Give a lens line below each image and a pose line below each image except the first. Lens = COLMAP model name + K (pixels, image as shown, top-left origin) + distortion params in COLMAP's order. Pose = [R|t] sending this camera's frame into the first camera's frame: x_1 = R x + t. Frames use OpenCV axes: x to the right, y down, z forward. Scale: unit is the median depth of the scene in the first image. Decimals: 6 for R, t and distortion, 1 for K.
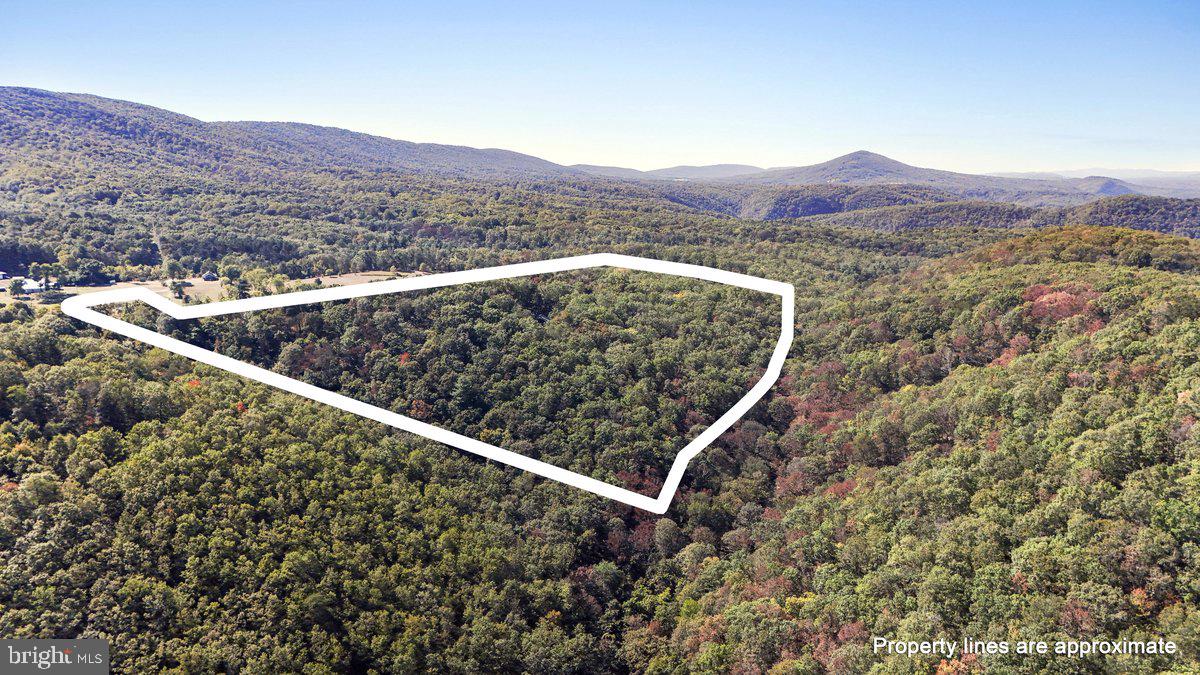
lens RADIAL K [[882.4, 0, 600.0], [0, 882.4, 337.5], [0, 0, 1]] dist [0.114745, -0.166851]
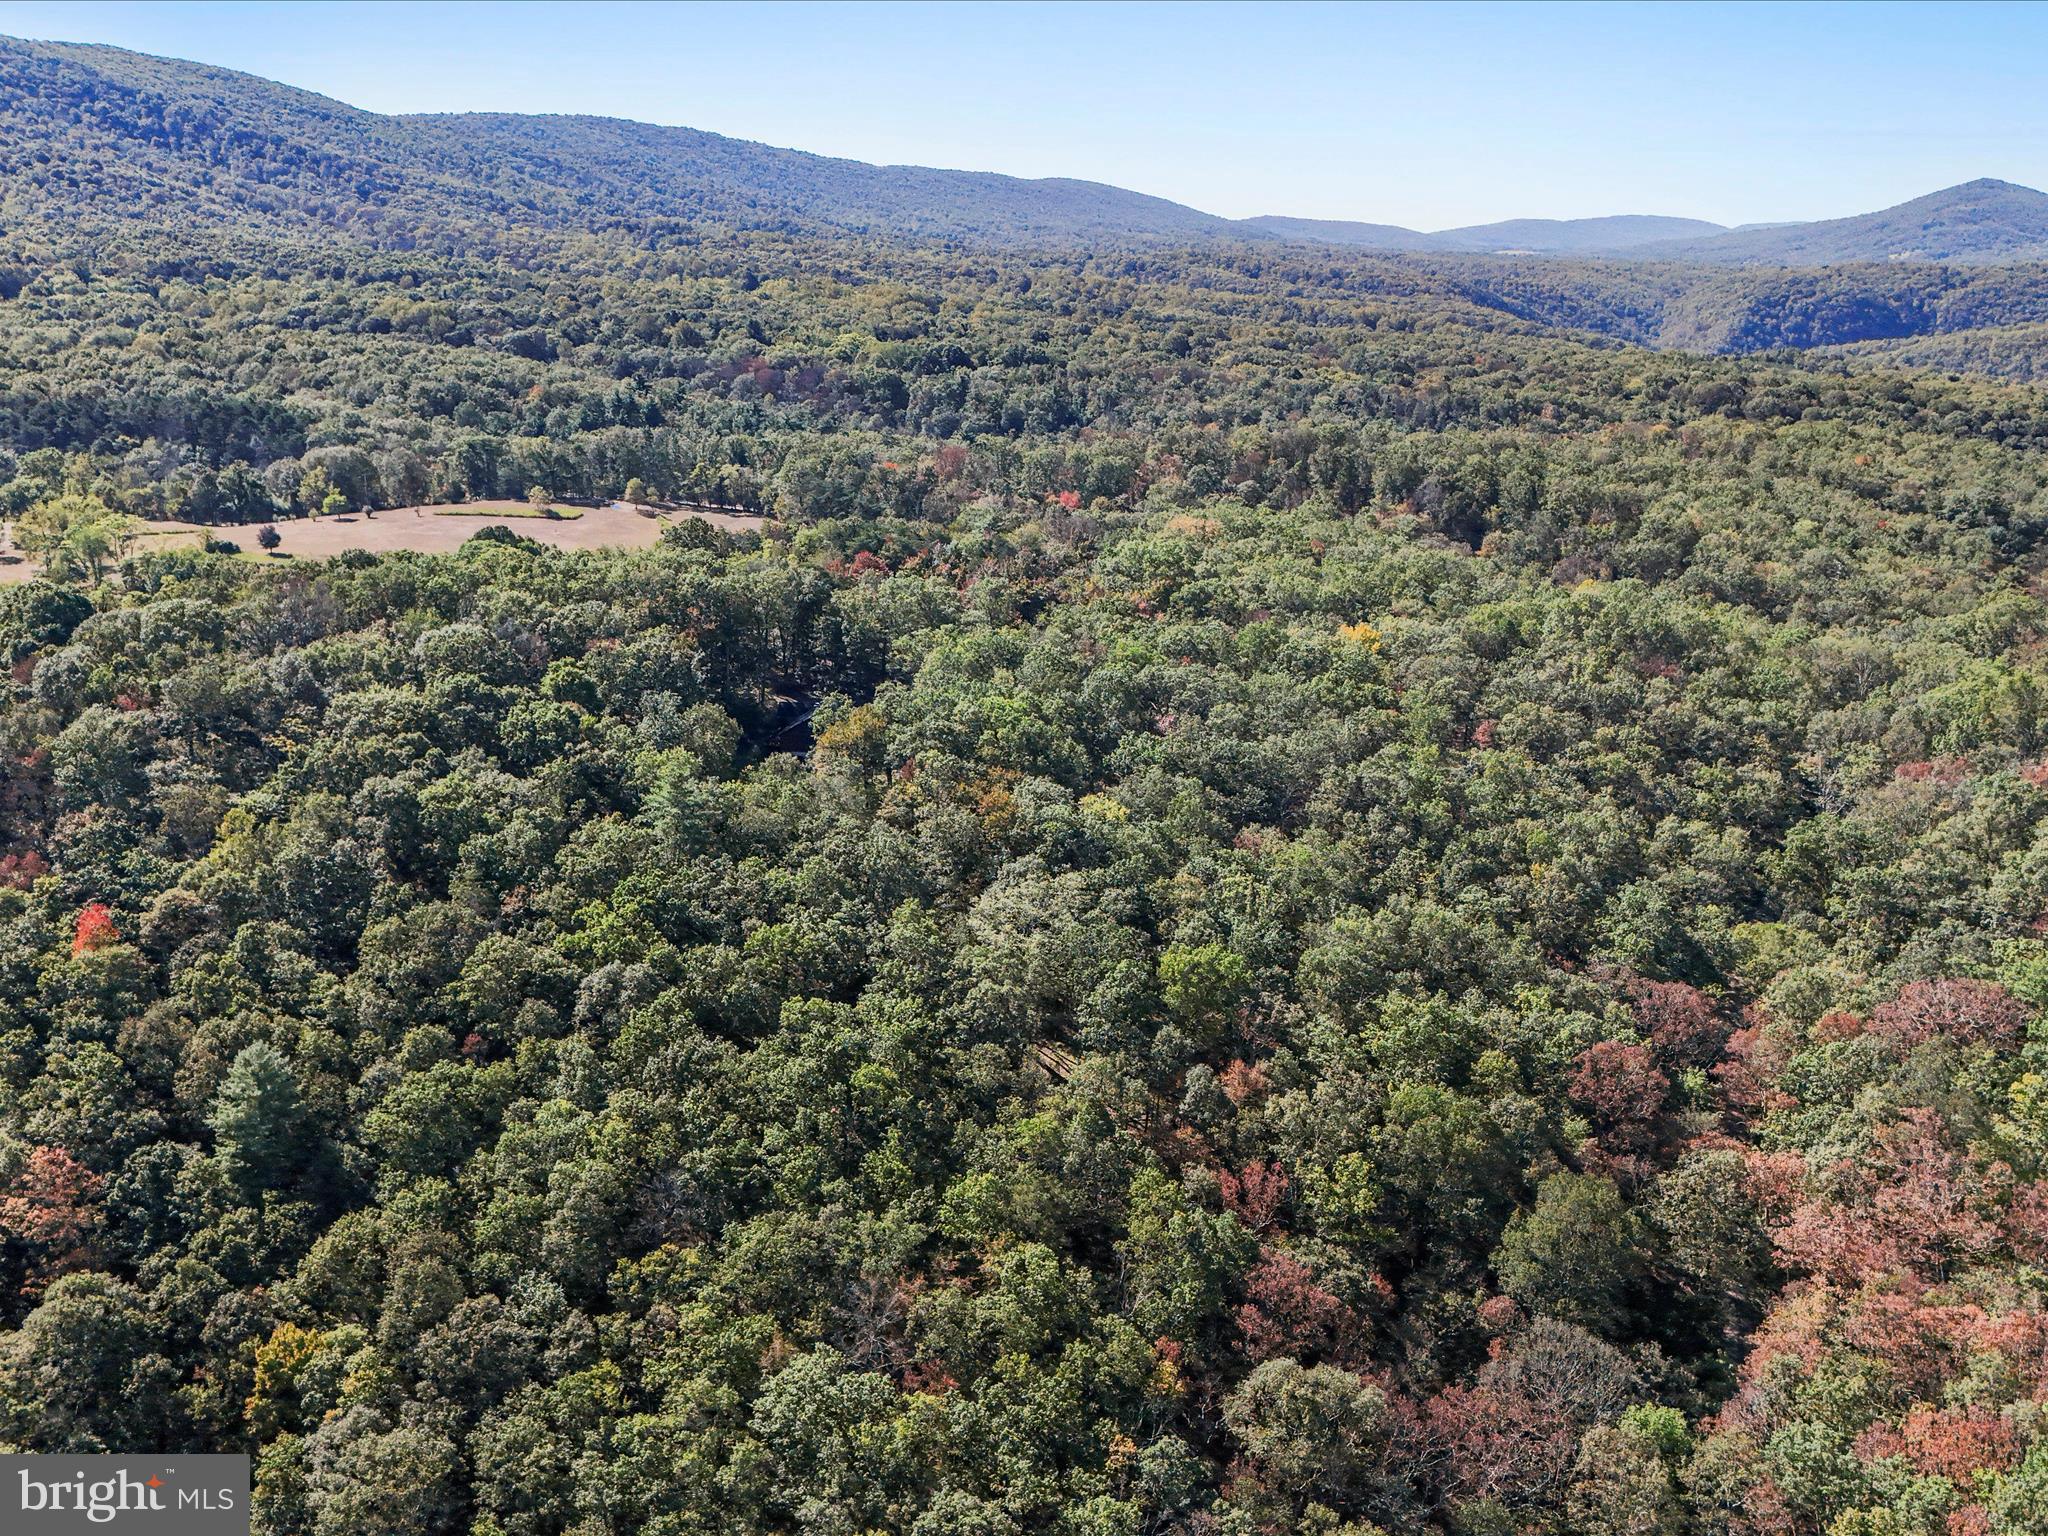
lens RADIAL K [[2005.8, 0, 1024.0], [0, 2005.8, 768.0], [0, 0, 1]] dist [0.068834, -0.075201]
pose [[0.989579, 0.037973, -0.138894, 0.036866], [-0.027780, 0.996826, 0.074608, -0.024347], [0.141286, -0.069972, 0.987493, 0.179787]]
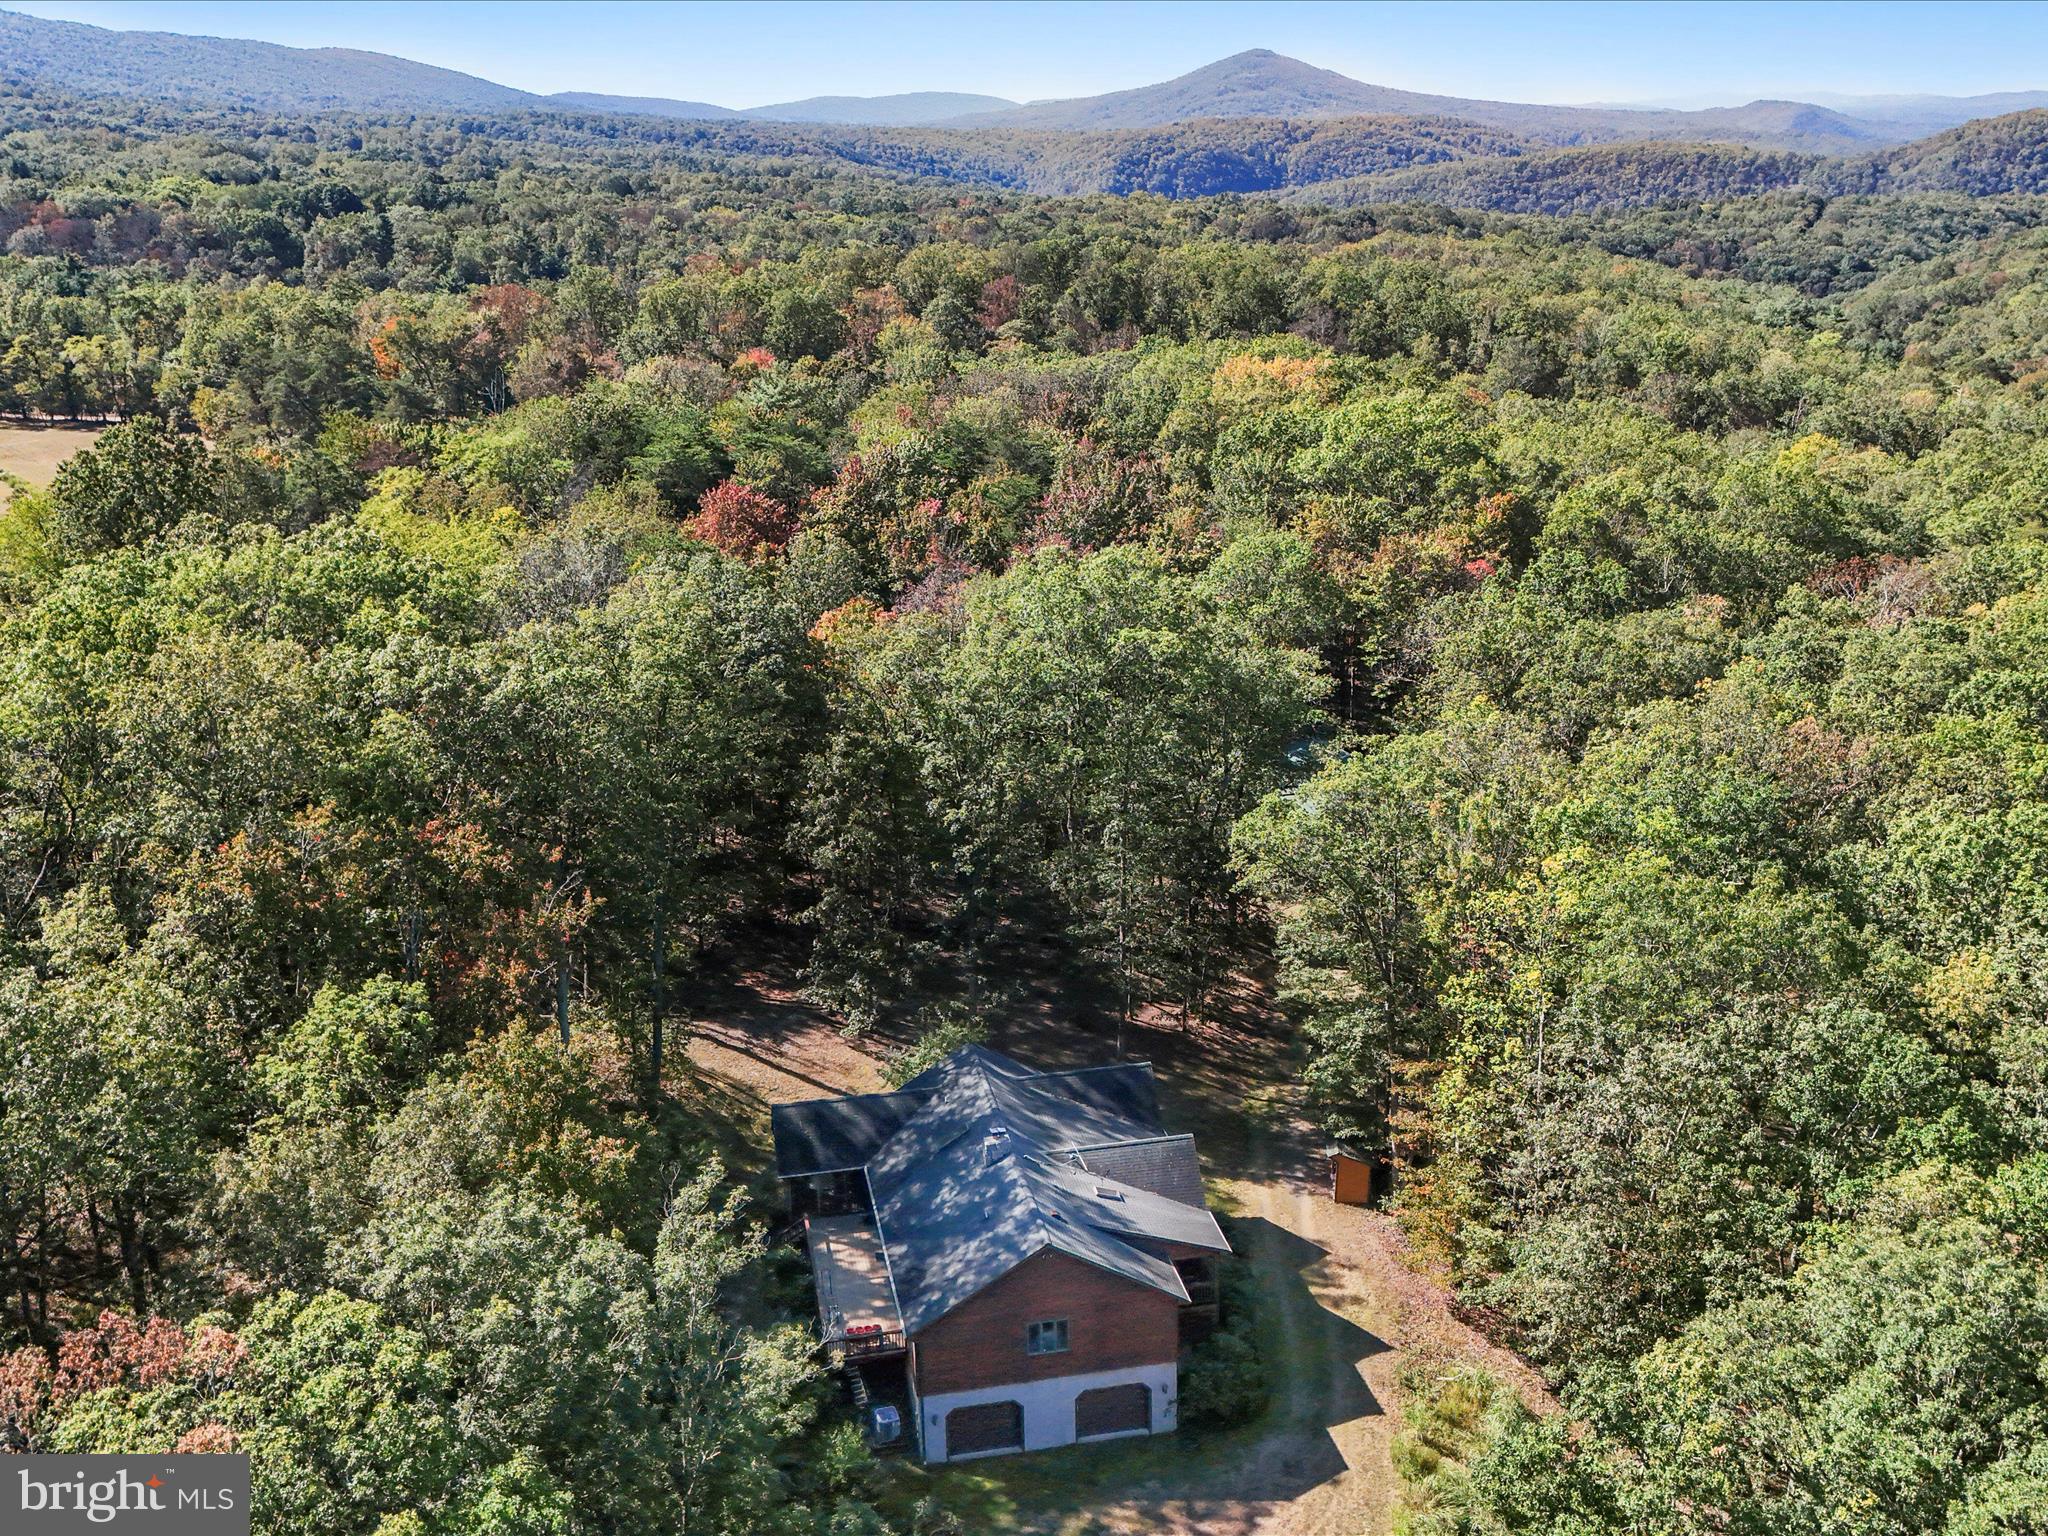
lens RADIAL K [[2005.8, 0, 1024.0], [0, 2005.8, 768.0], [0, 0, 1]] dist [0.068834, -0.075201]
pose [[0.981647, -0.077301, 0.174339, -0.040899], [0.054914, 0.990022, 0.129771, -0.032213], [-0.182631, -0.117816, 0.976097, 0.388339]]
